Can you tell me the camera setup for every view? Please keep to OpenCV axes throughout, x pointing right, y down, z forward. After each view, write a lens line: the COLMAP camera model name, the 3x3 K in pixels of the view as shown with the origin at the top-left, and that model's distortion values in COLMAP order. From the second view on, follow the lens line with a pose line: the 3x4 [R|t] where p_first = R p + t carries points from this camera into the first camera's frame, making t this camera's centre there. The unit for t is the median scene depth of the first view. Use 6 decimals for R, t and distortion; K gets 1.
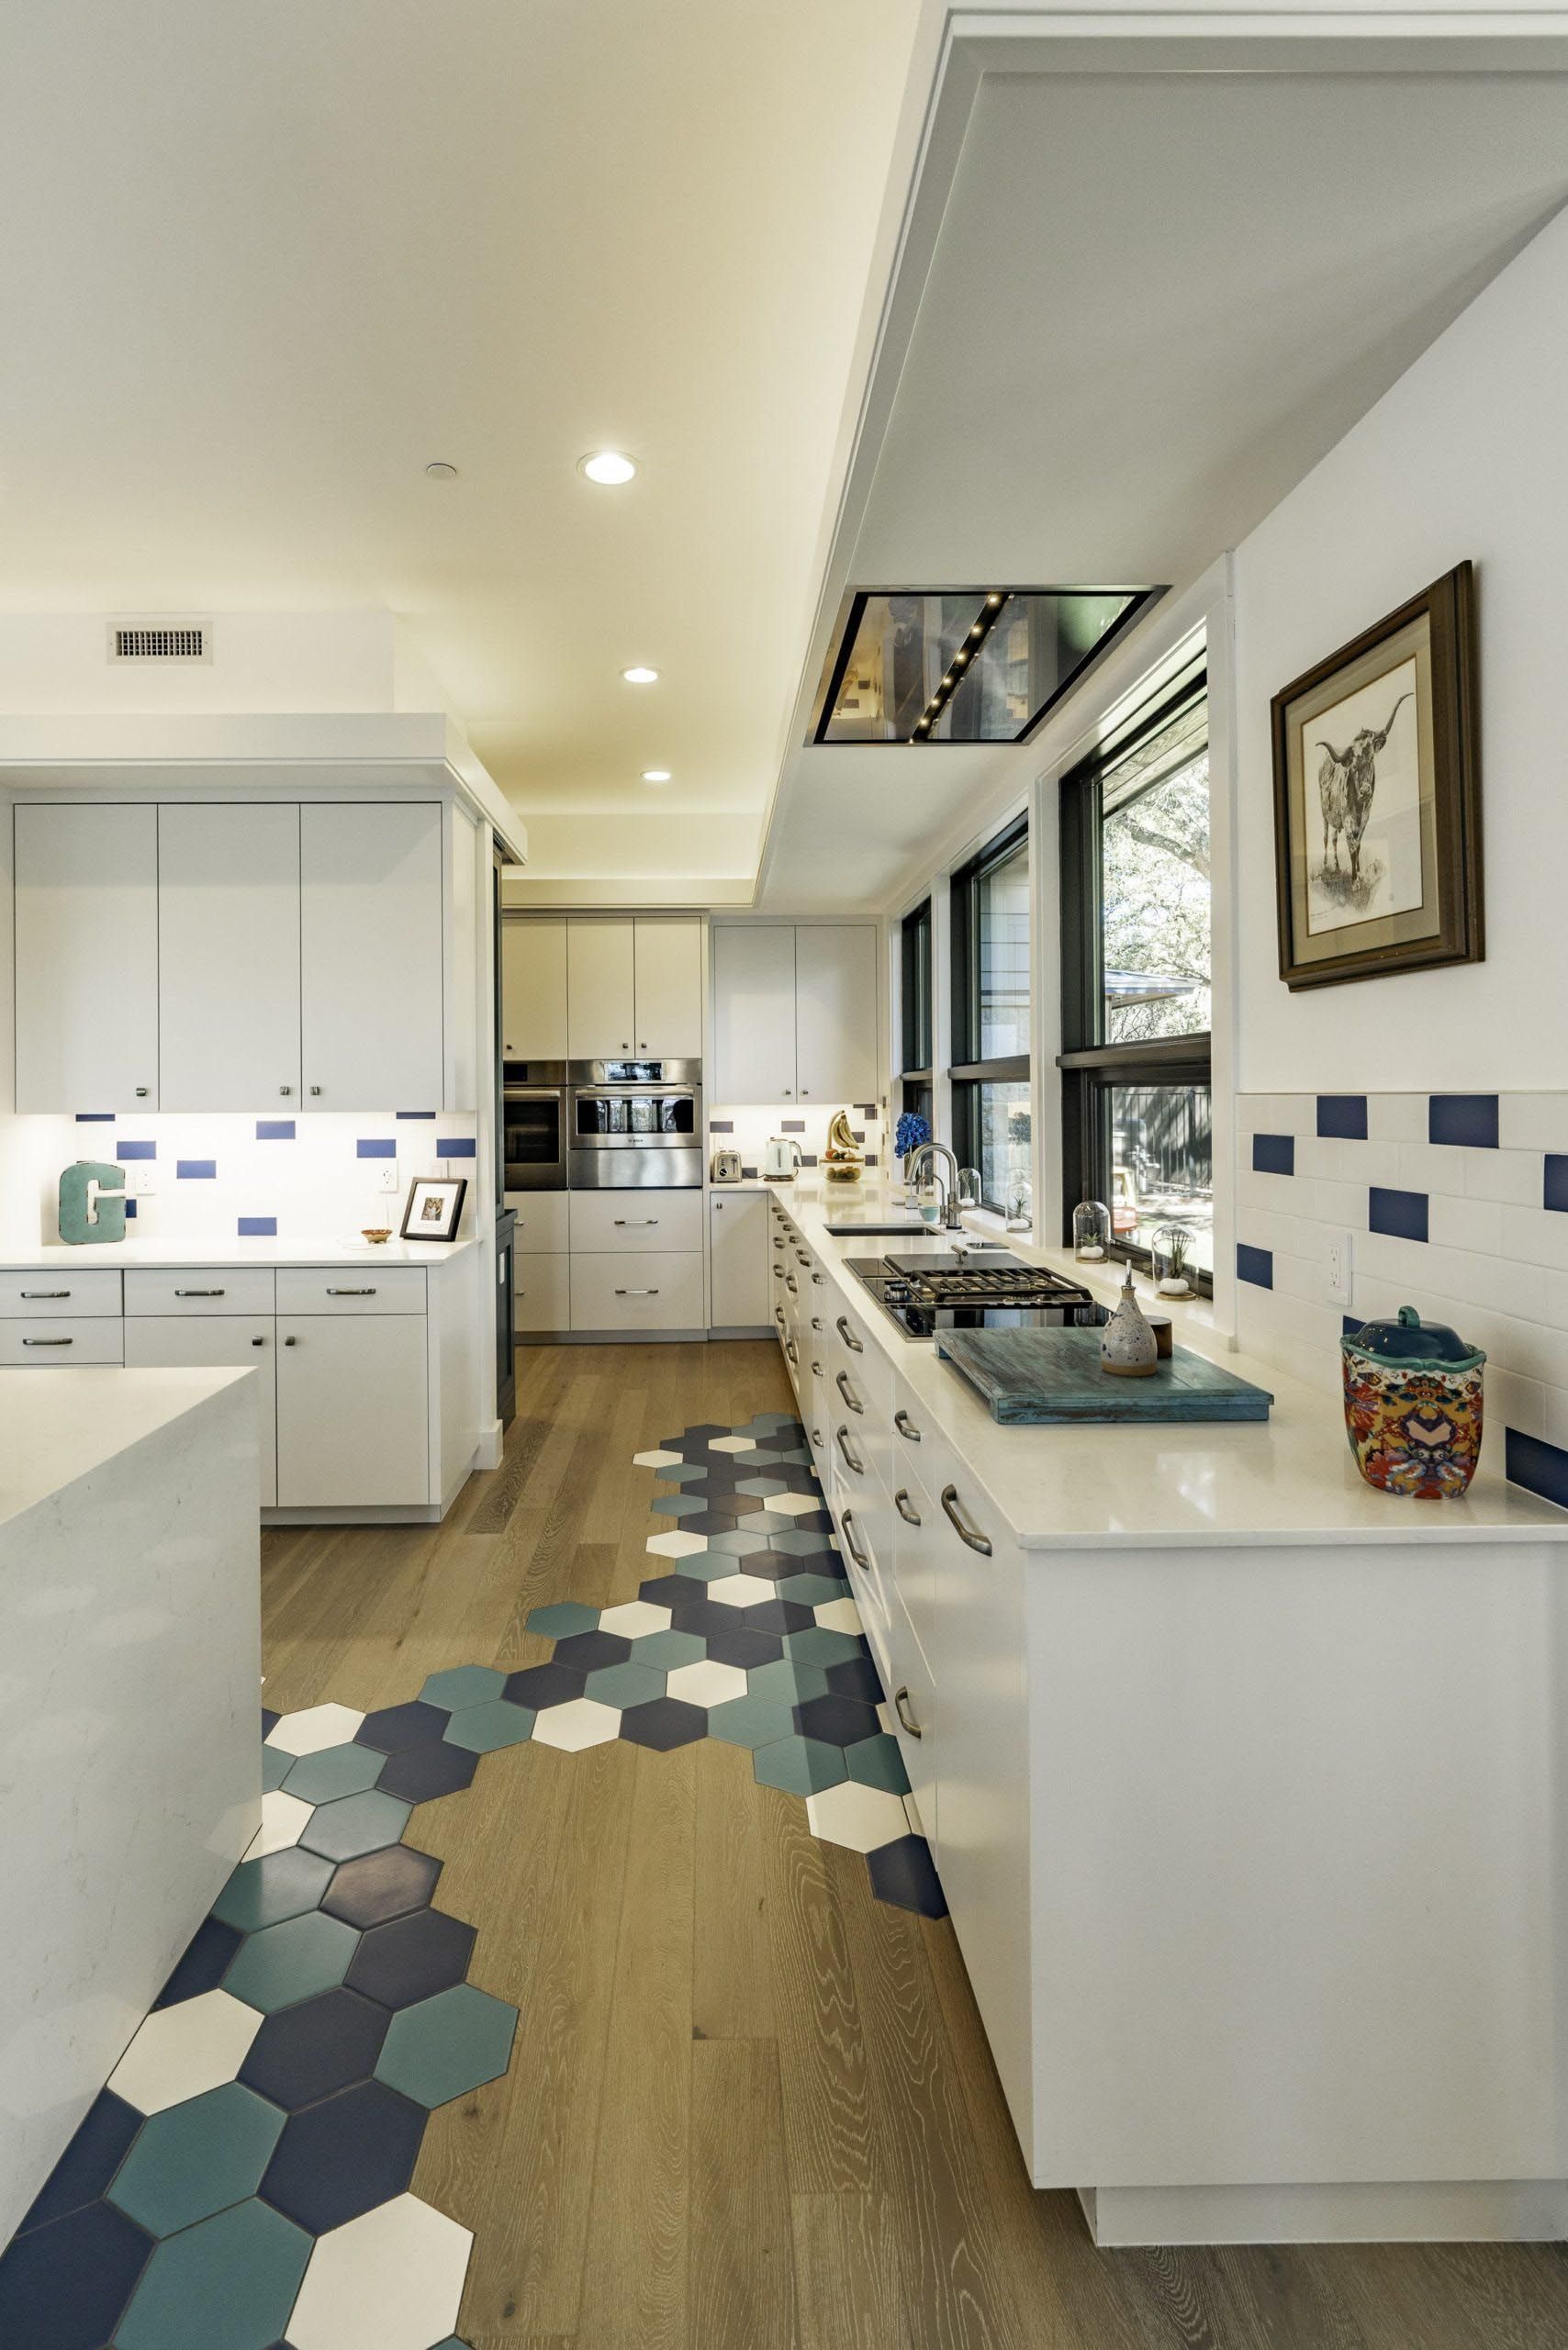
lens RADIAL K [[1086.7, 0, 779.2], [0, 1086.7, 1085.3], [0, 0, 1]] dist [0.000004, 0.000003]
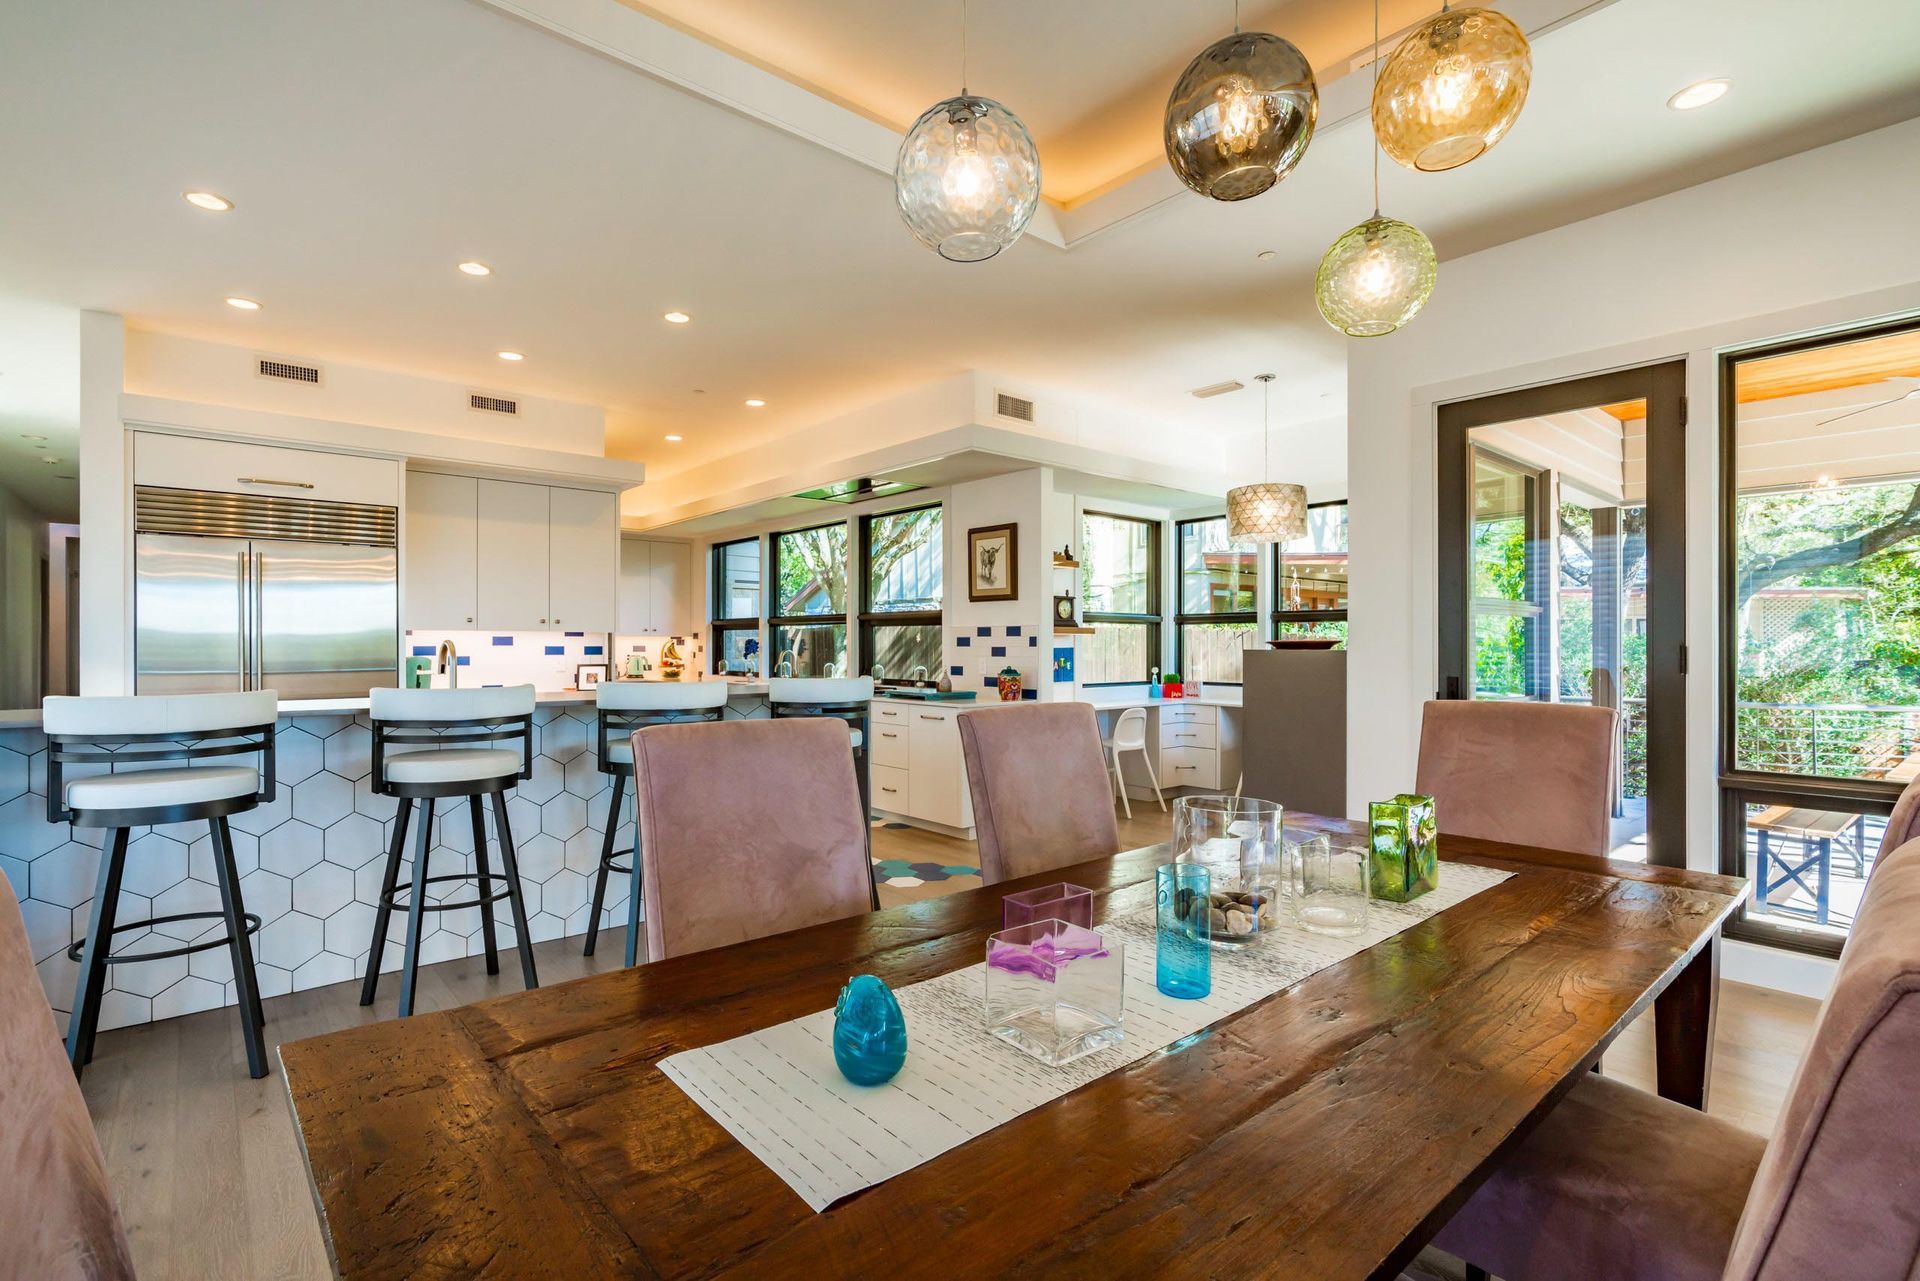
lens RADIAL K [[868.2, 0, 961.1], [0, 868.2, 643.8], [0, 0, 1]] dist [-0.010457, 0.000307]
pose [[0.759073, 0.008123, 0.650955, -1.365762], [-0.011785, 0.999930, 0.001264, 0.055288], [-0.650899, -0.008631, 0.759115, -1.193625]]
